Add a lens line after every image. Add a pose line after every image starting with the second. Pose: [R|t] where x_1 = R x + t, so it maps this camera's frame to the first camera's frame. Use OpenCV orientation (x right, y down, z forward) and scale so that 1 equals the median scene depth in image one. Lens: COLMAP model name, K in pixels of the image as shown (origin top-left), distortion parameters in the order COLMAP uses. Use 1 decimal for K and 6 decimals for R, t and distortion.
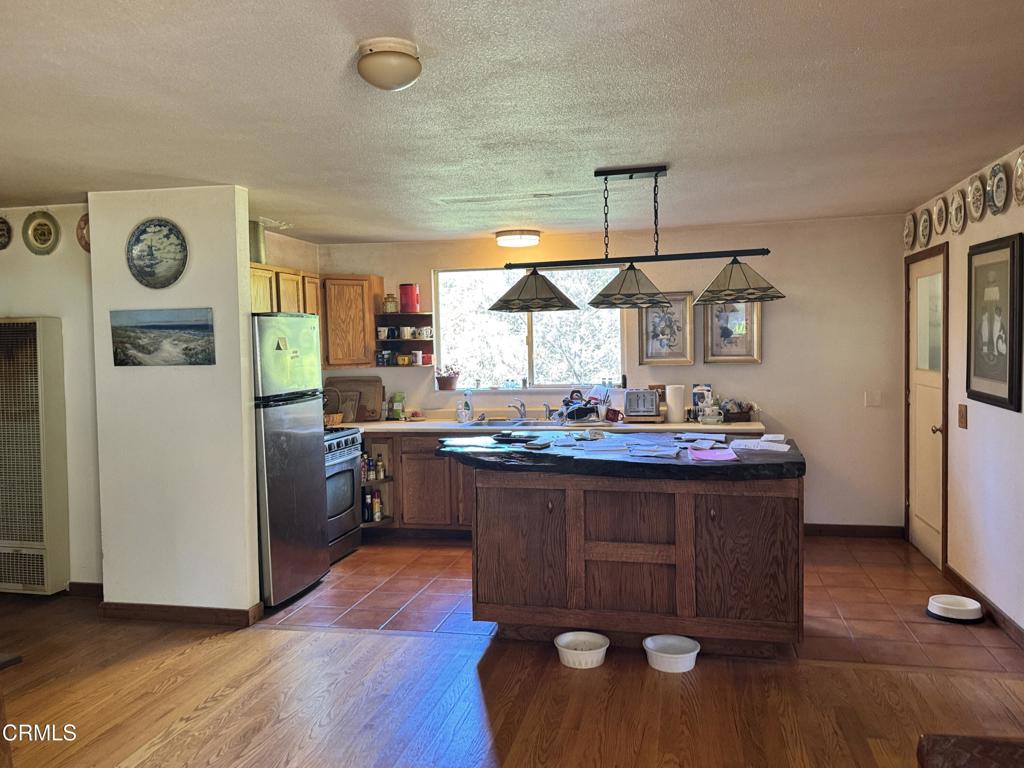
lens RADIAL K [[791.6, 0, 512.6], [0, 791.6, 382.7], [0, 0, 1]] dist [0.008106, -0.003489]
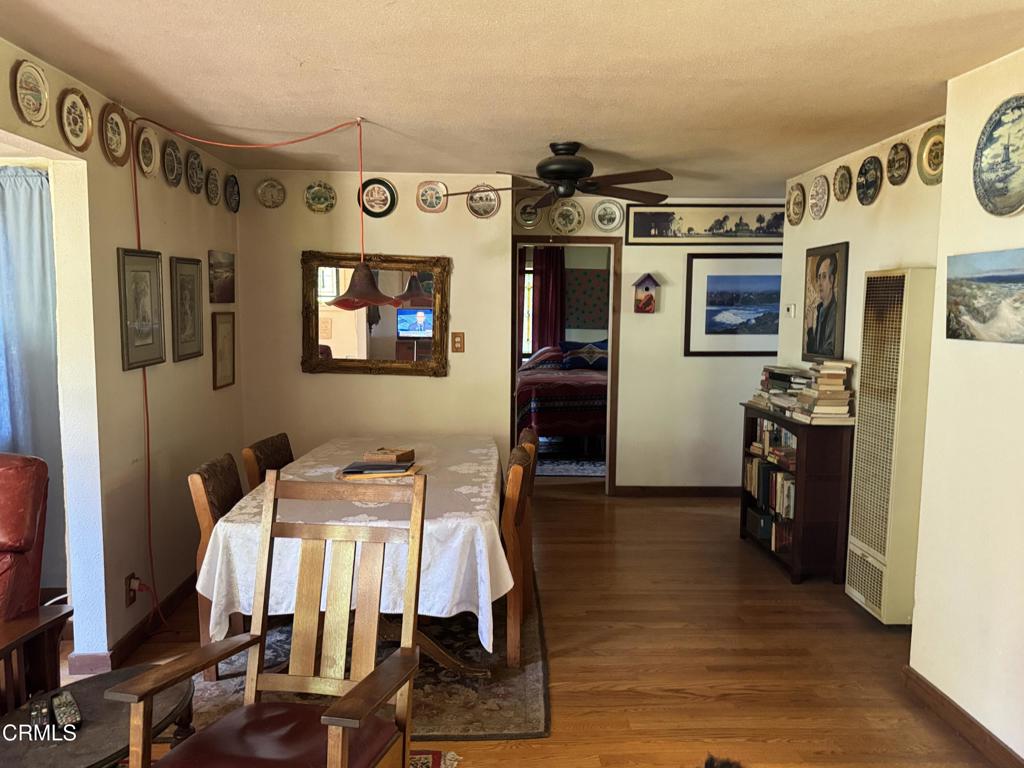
lens RADIAL K [[791.6, 0, 515.3], [0, 791.6, 387.1], [0, 0, 1]] dist [0.008106, -0.003489]
pose [[0.259734, 0.120348, -0.958152, 0.052677], [-0.064349, 0.992156, 0.107176, -0.029133], [0.963534, 0.033819, 0.265441, 0.478232]]
